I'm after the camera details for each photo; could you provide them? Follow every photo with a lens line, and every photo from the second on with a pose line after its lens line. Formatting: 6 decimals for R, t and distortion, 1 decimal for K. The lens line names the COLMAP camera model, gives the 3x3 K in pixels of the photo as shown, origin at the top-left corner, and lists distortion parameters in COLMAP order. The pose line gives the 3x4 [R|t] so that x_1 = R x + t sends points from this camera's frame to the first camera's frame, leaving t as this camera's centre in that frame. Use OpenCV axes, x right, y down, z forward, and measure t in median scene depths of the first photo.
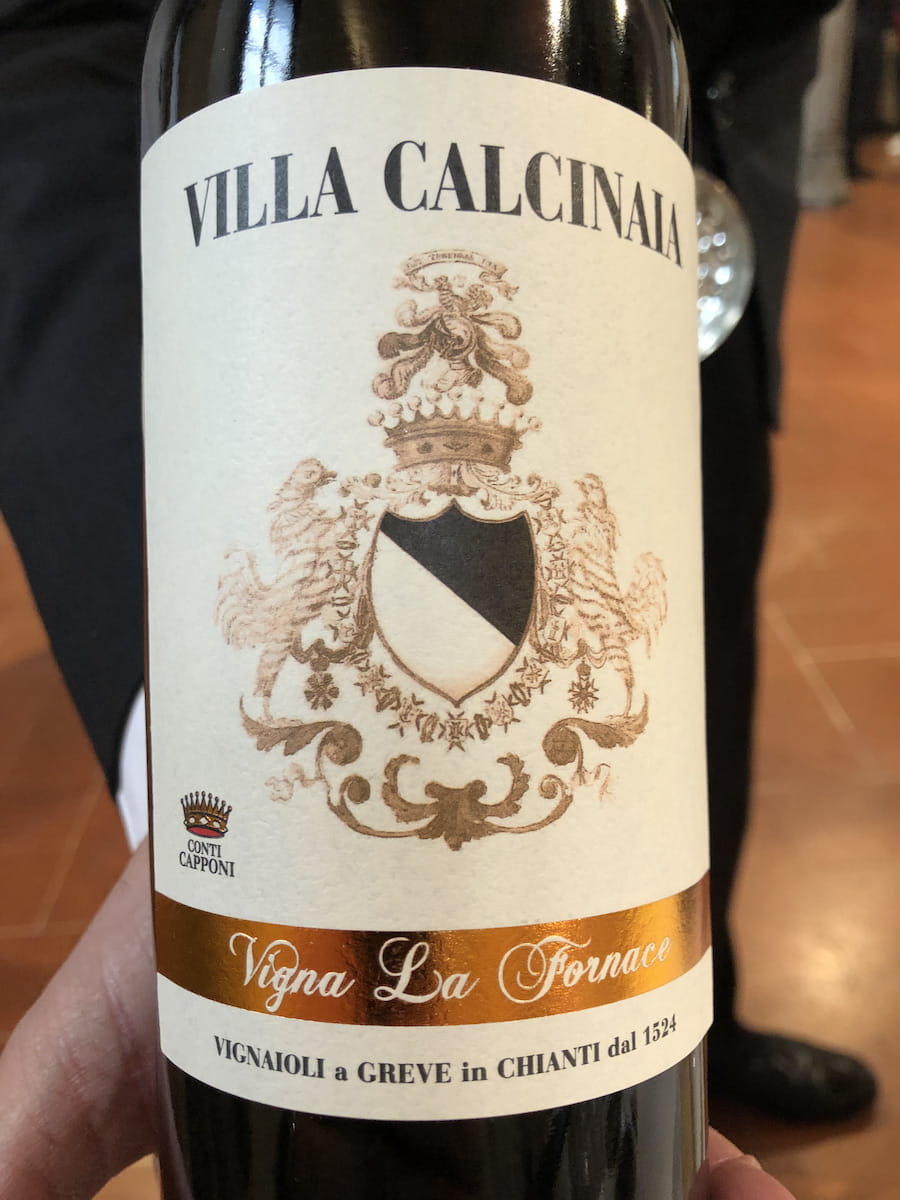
lens RADIAL K [[988.2, 0, 450.0], [0, 988.2, 600.0], [0, 0, 1]] dist [-0.043304, -0.236652]
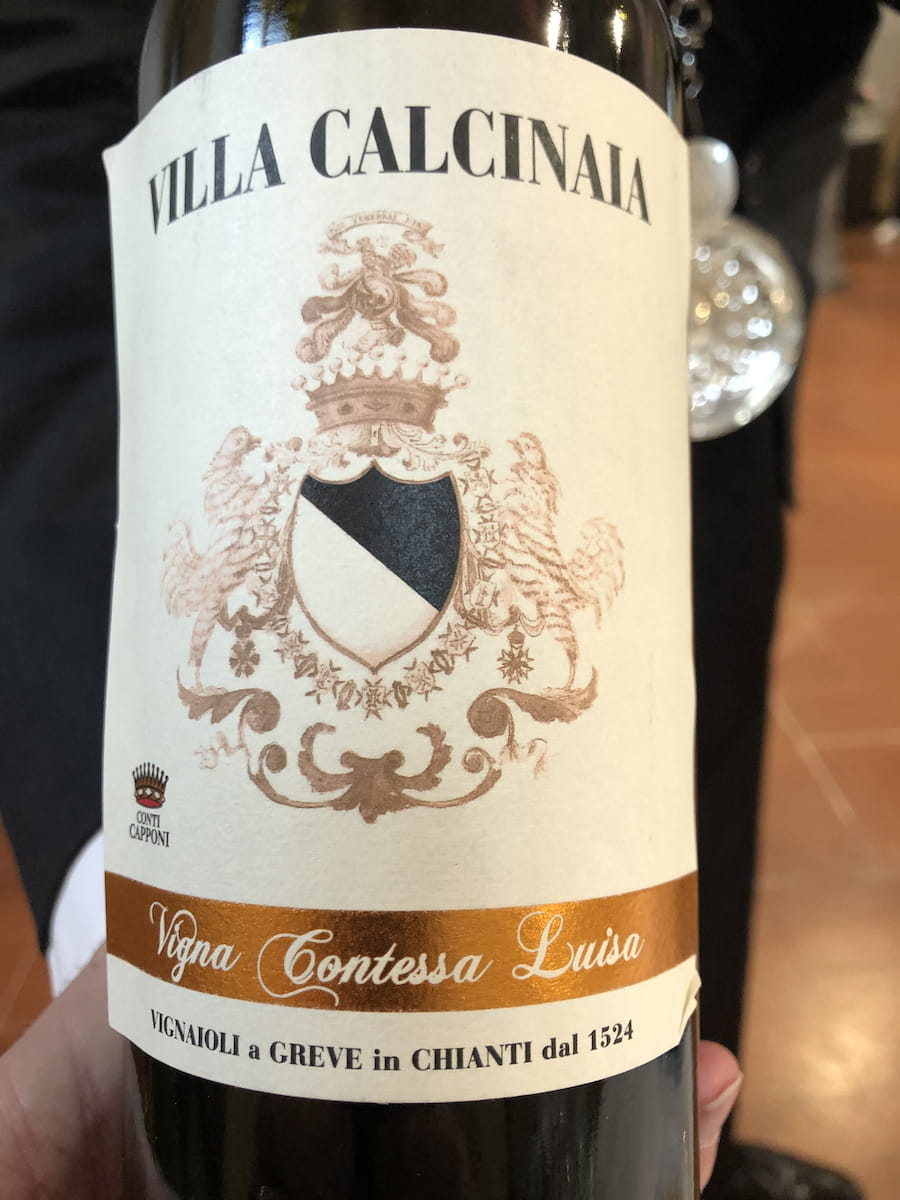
lens RADIAL K [[988.2, 0, 450.0], [0, 988.2, 600.0], [0, 0, 1]] dist [-0.043304, -0.236652]
pose [[0.985840, -0.009597, -0.167415, 0.237538], [0.002653, 0.999129, -0.041650, 0.075613], [0.167669, 0.040616, 0.985006, 0.059760]]
